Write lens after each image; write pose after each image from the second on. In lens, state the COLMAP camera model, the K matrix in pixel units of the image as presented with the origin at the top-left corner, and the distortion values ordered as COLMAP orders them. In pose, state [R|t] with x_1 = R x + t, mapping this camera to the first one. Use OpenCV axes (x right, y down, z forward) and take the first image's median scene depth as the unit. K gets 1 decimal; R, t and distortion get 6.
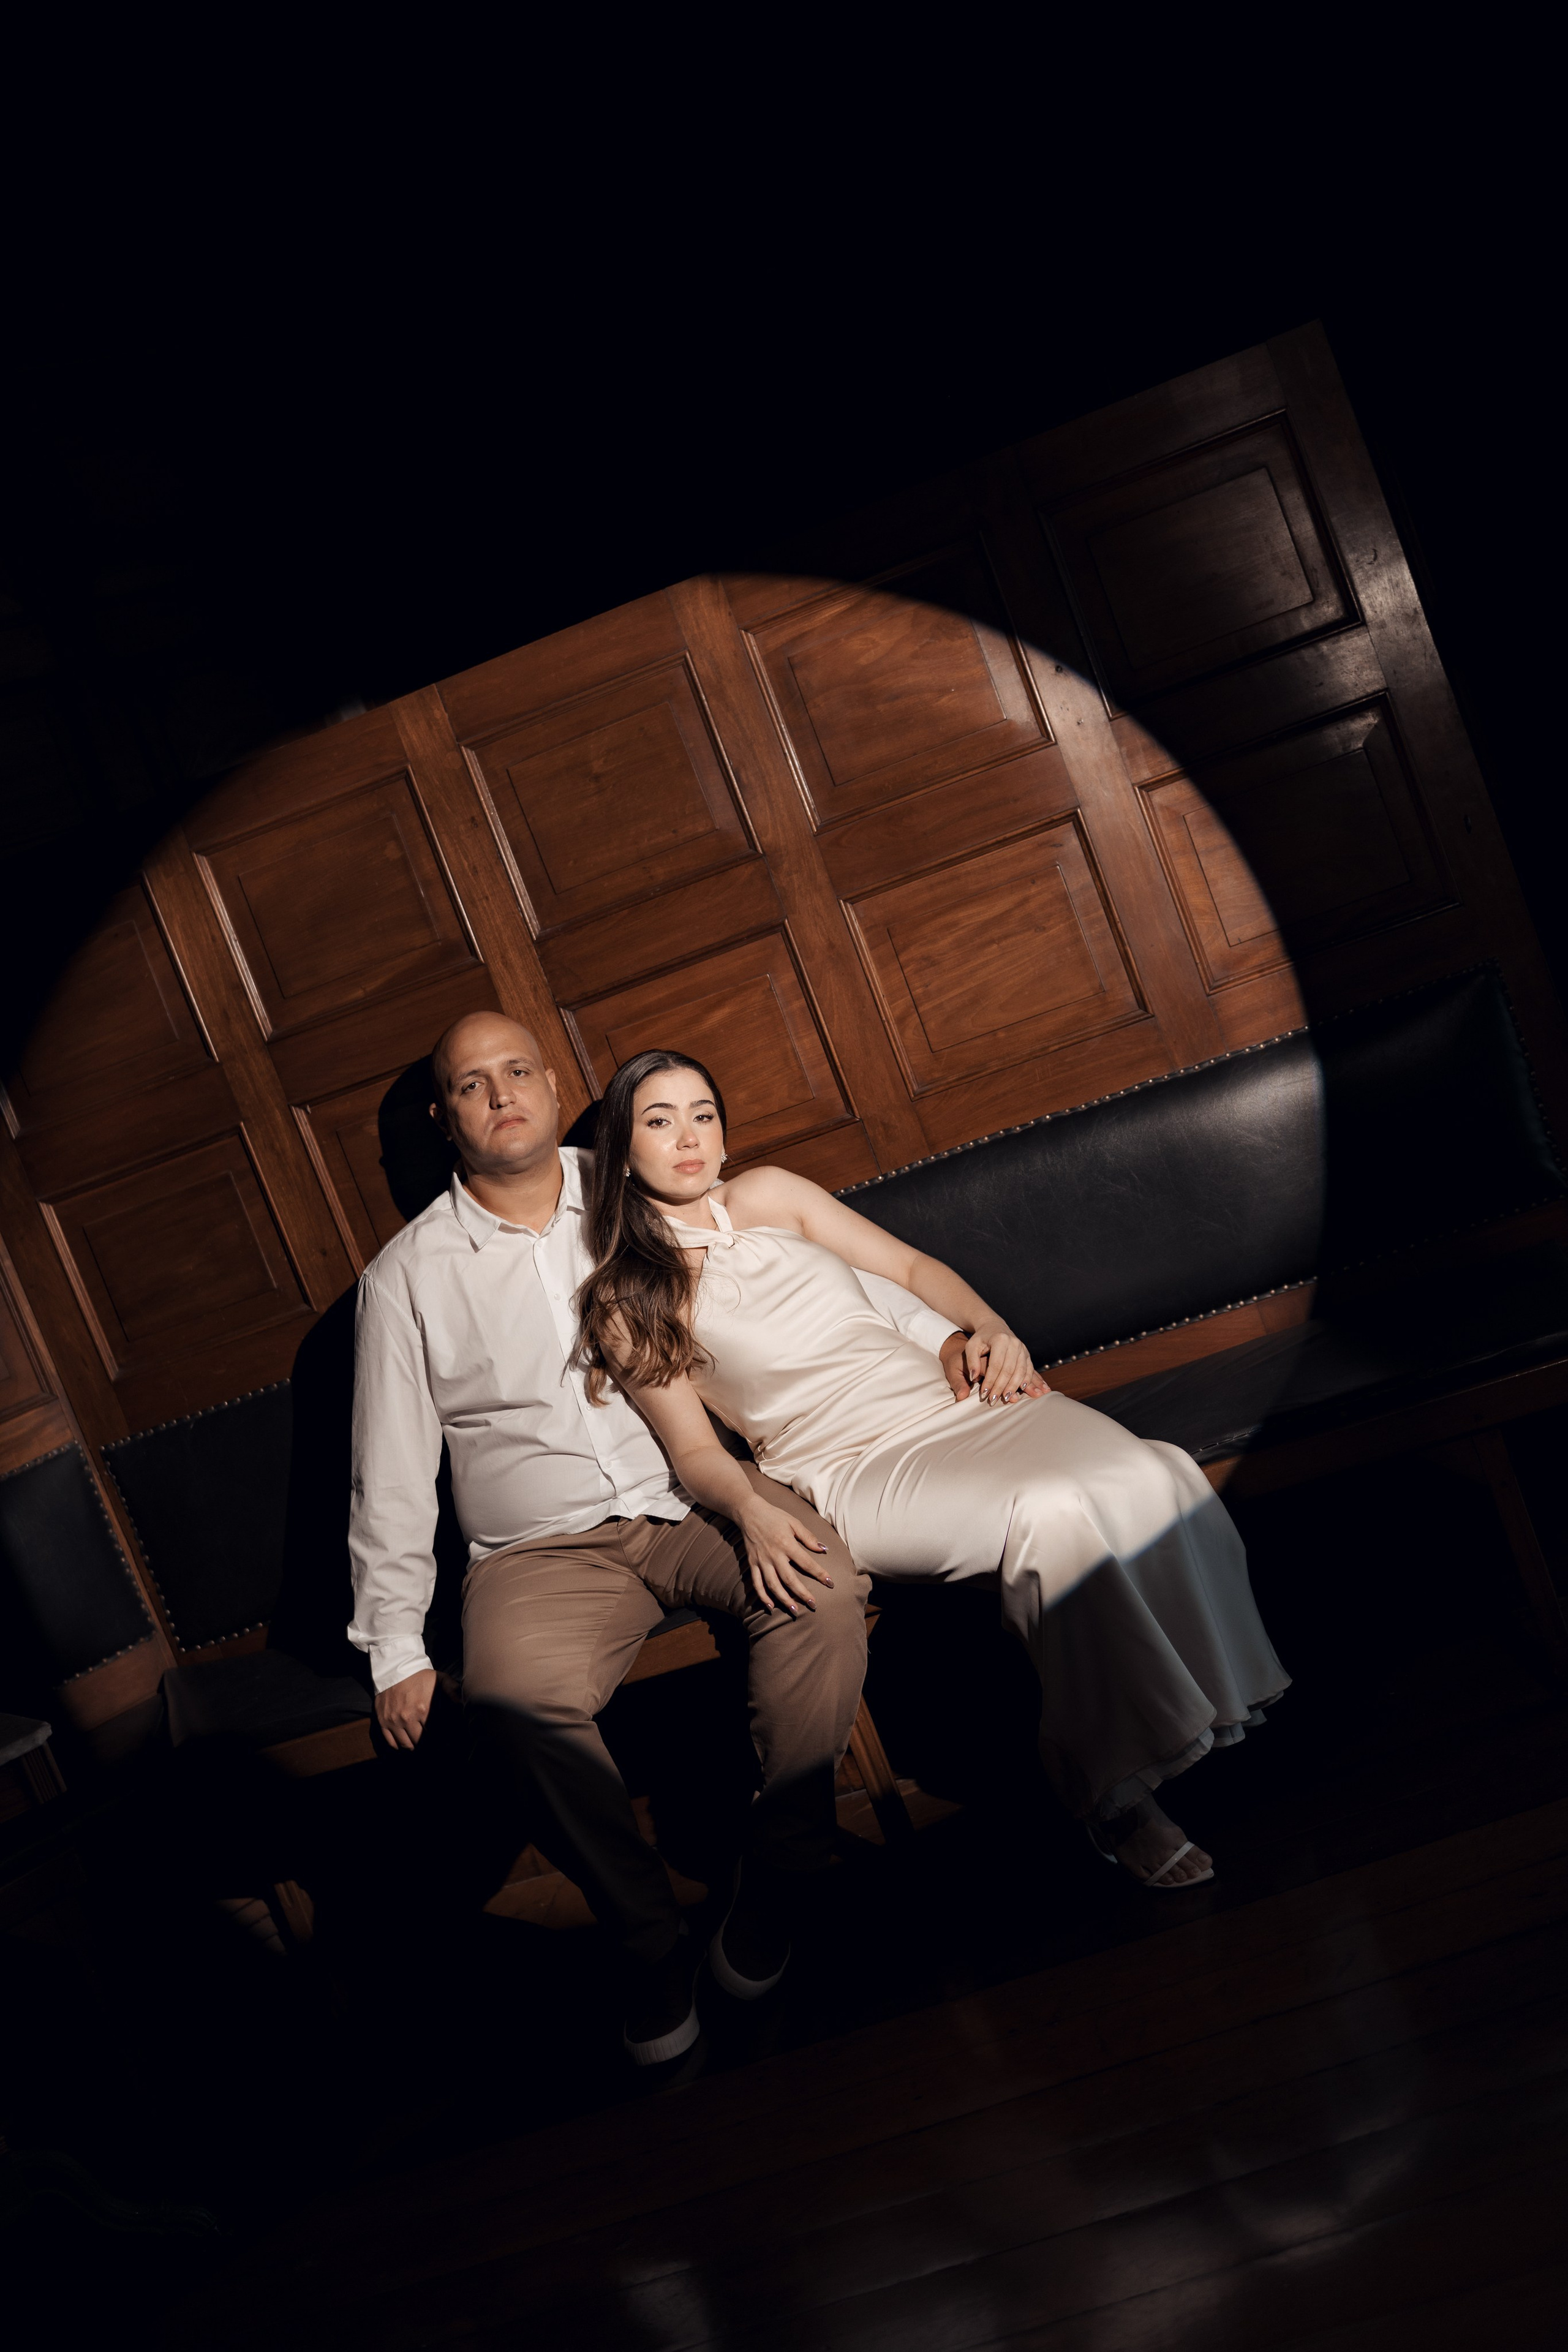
lens RADIAL K [[2458.5, 0, 773.4], [0, 2458.5, 1253.2], [0, 0, 1]] dist [-0.076058, 0.011085]
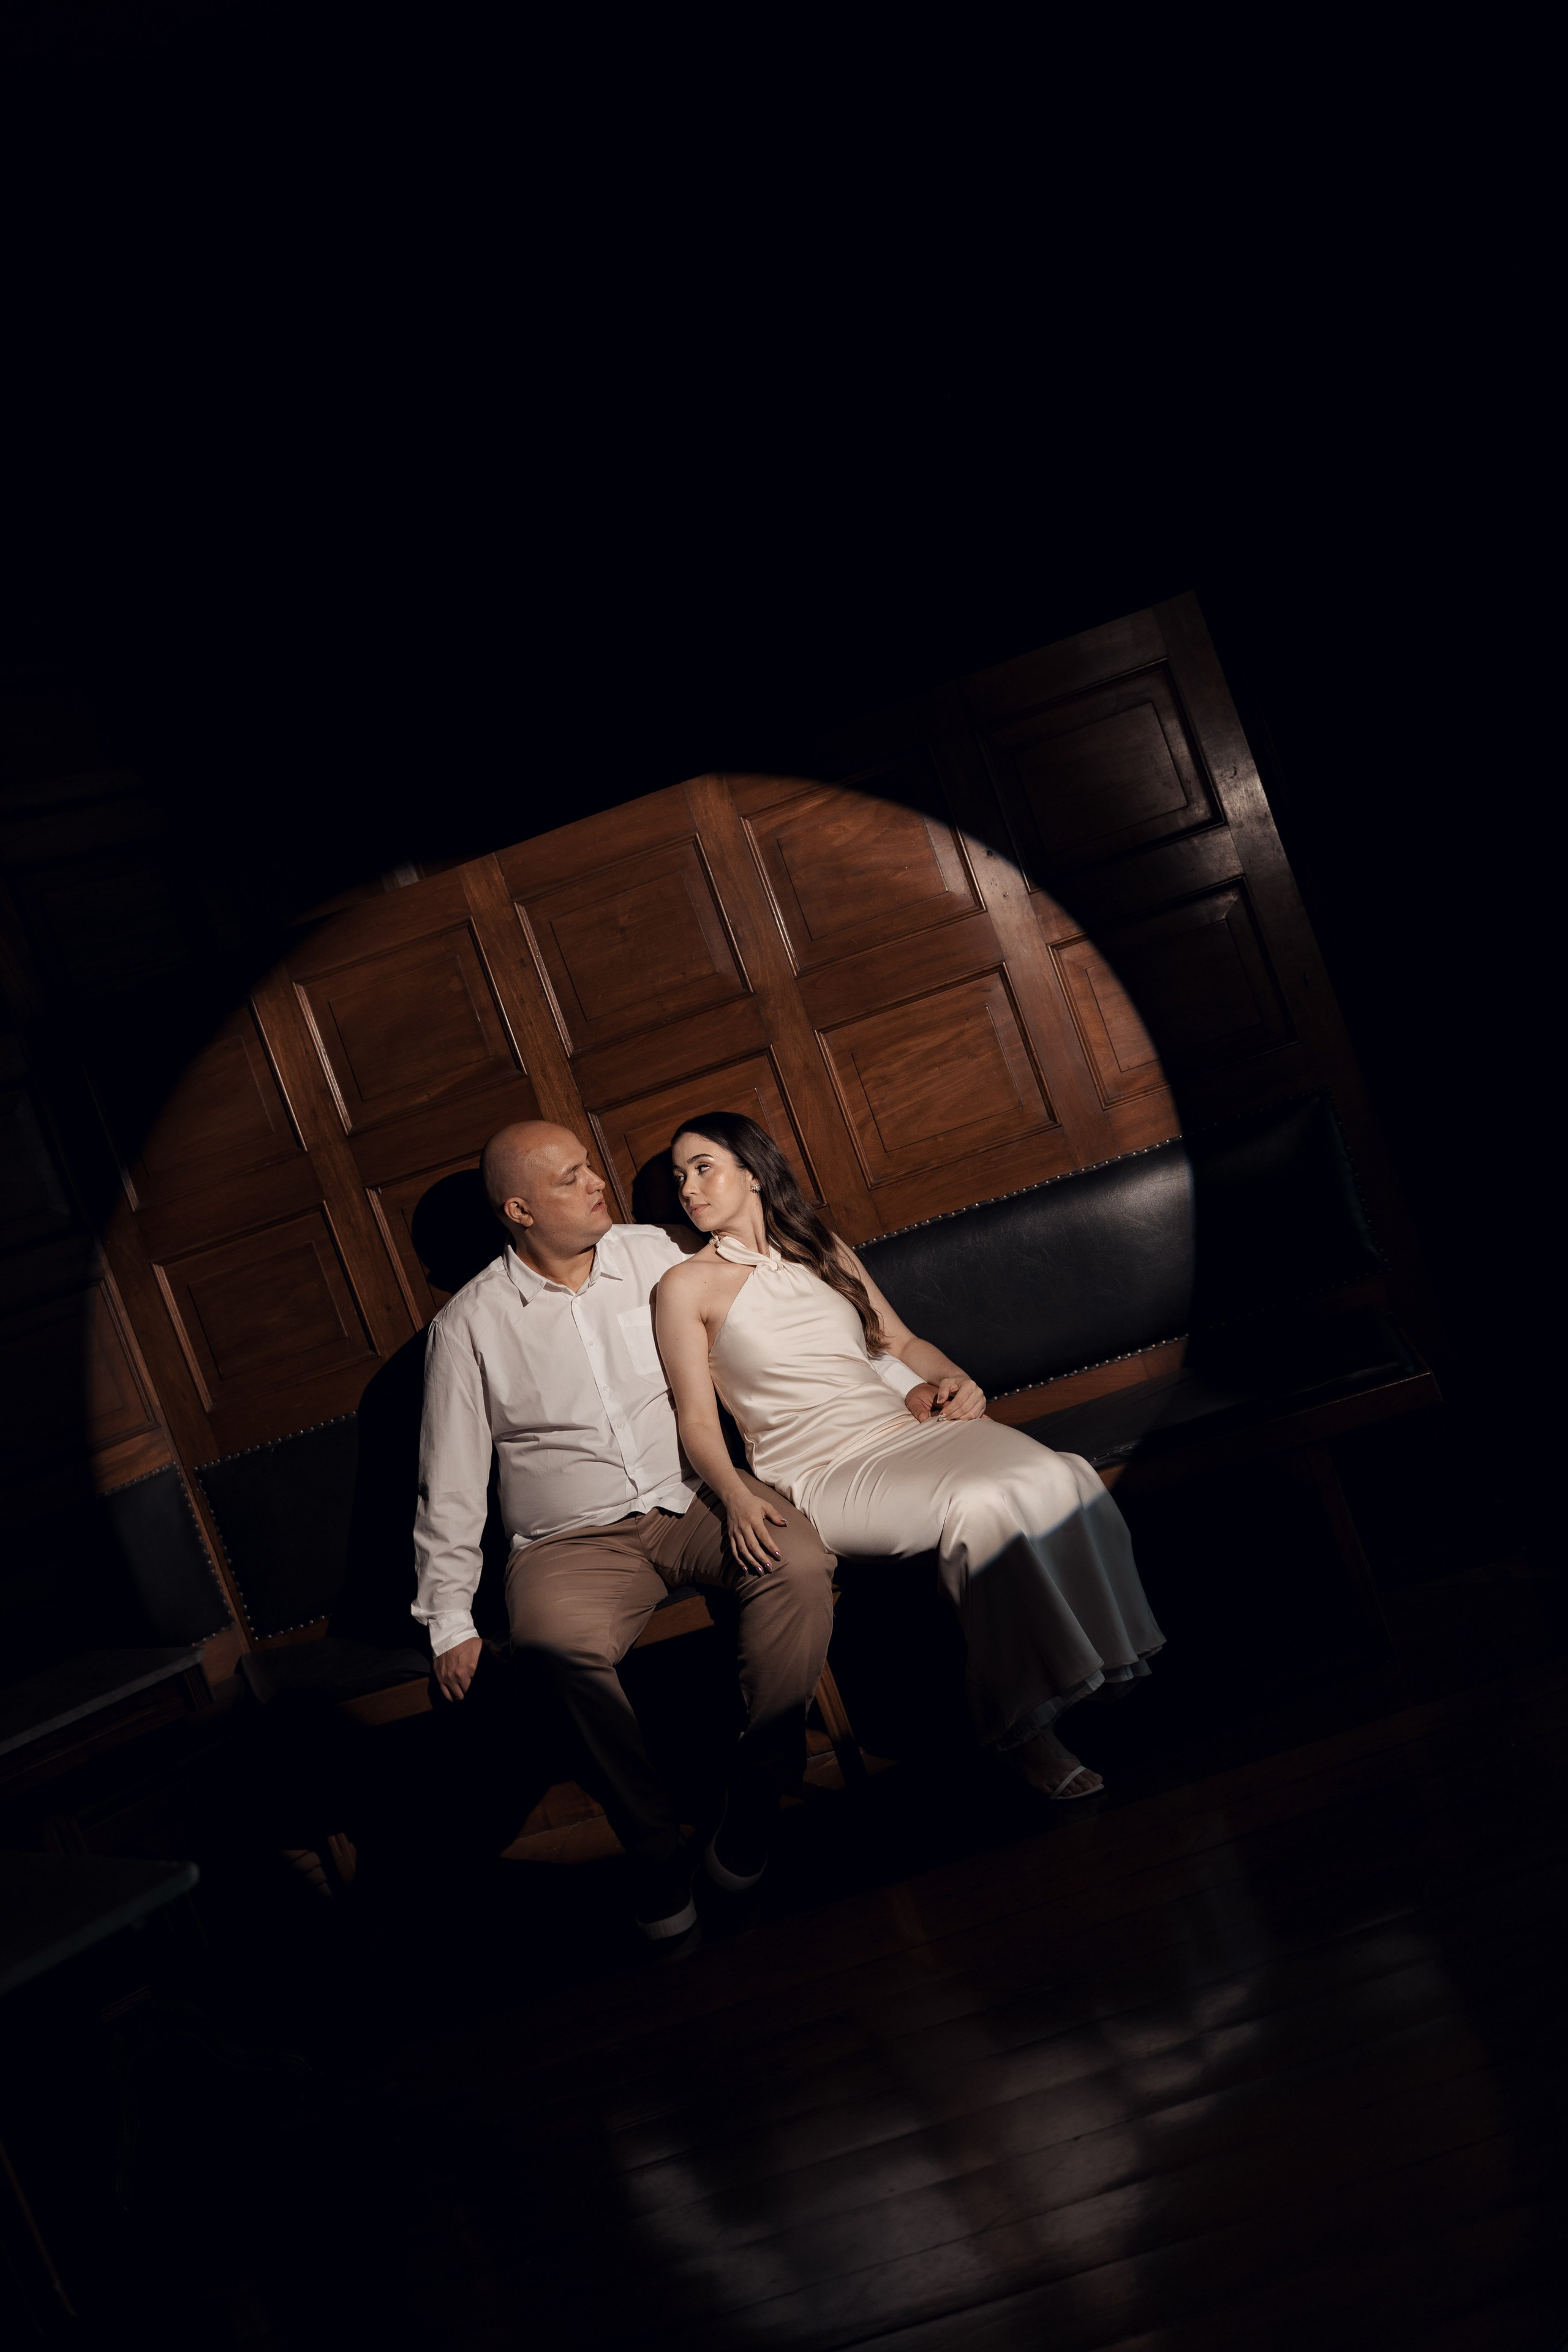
lens RADIAL K [[2458.5, 0, 773.4], [0, 2458.5, 1253.2], [0, 0, 1]] dist [-0.076058, 0.011085]
pose [[0.999281, 0.016084, 0.034321, -0.035855], [-0.014111, 0.998275, -0.056988, 0.043226], [-0.035178, 0.056463, 0.997785, -0.256003]]
